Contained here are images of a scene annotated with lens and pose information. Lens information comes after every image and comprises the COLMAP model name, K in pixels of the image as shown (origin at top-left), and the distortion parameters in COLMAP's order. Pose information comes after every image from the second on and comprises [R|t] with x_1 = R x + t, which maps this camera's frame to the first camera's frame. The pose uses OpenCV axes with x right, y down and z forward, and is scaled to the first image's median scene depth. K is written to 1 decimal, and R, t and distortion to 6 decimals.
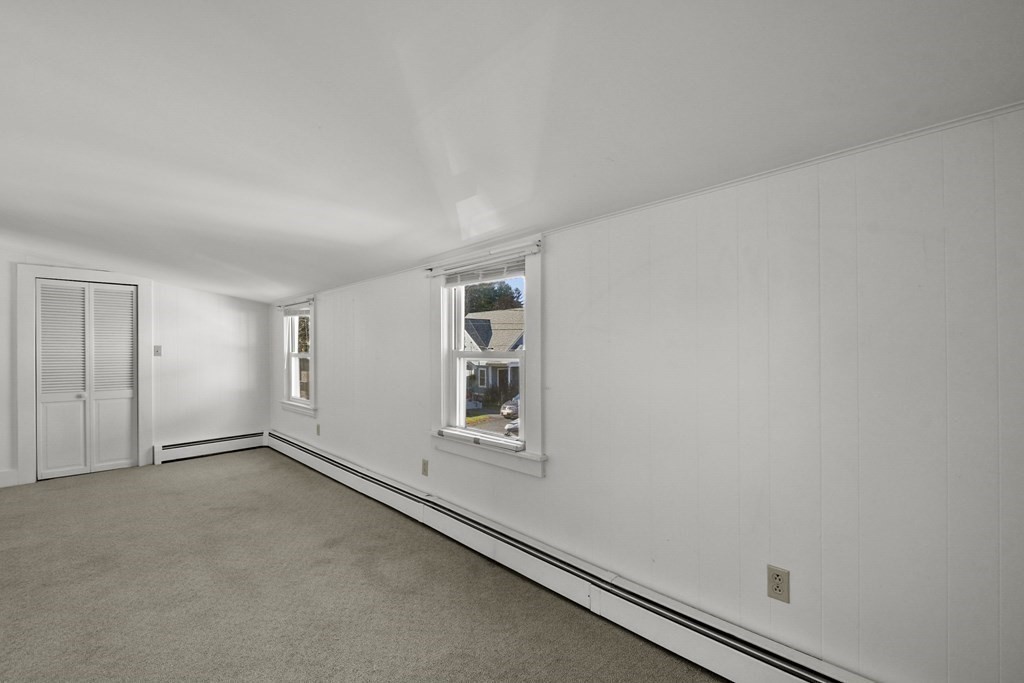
lens RADIAL K [[446.0, 0, 499.3], [0, 446.0, 346.3], [0, 0, 1]] dist [0.012655, -0.007510]
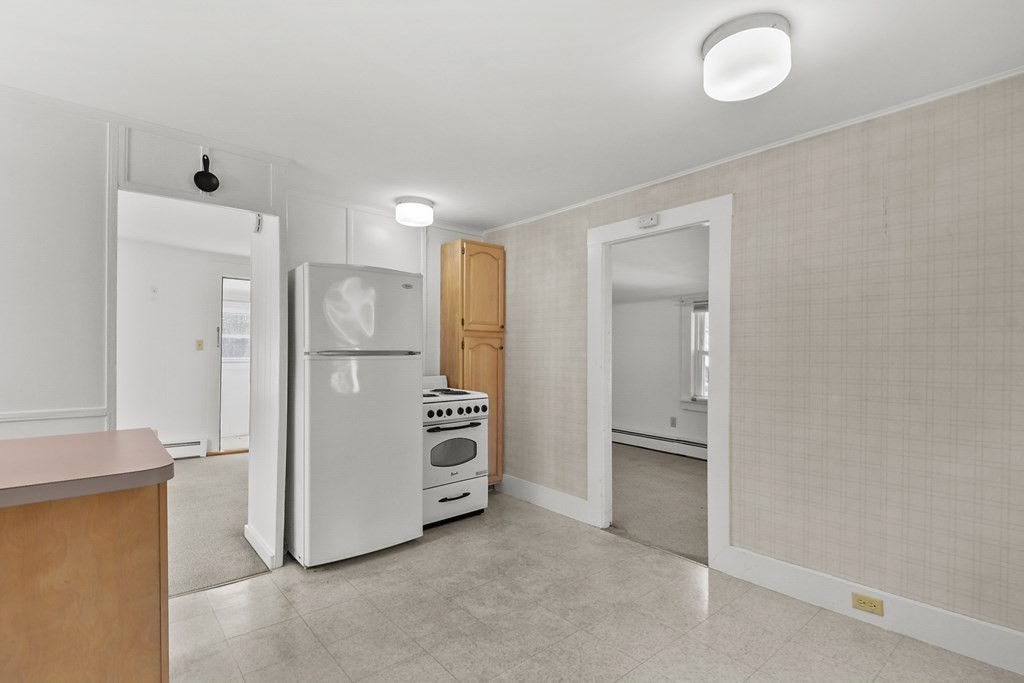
lens RADIAL K [[474.2, 0, 507.6], [0, 474.2, 347.8], [0, 0, 1]] dist [-0.003733, -0.000155]
pose [[0.996127, 0.012910, -0.086977, -0.670151], [-0.012356, 0.999900, 0.006895, -0.003948], [0.087058, -0.005793, 0.996186, -0.834375]]
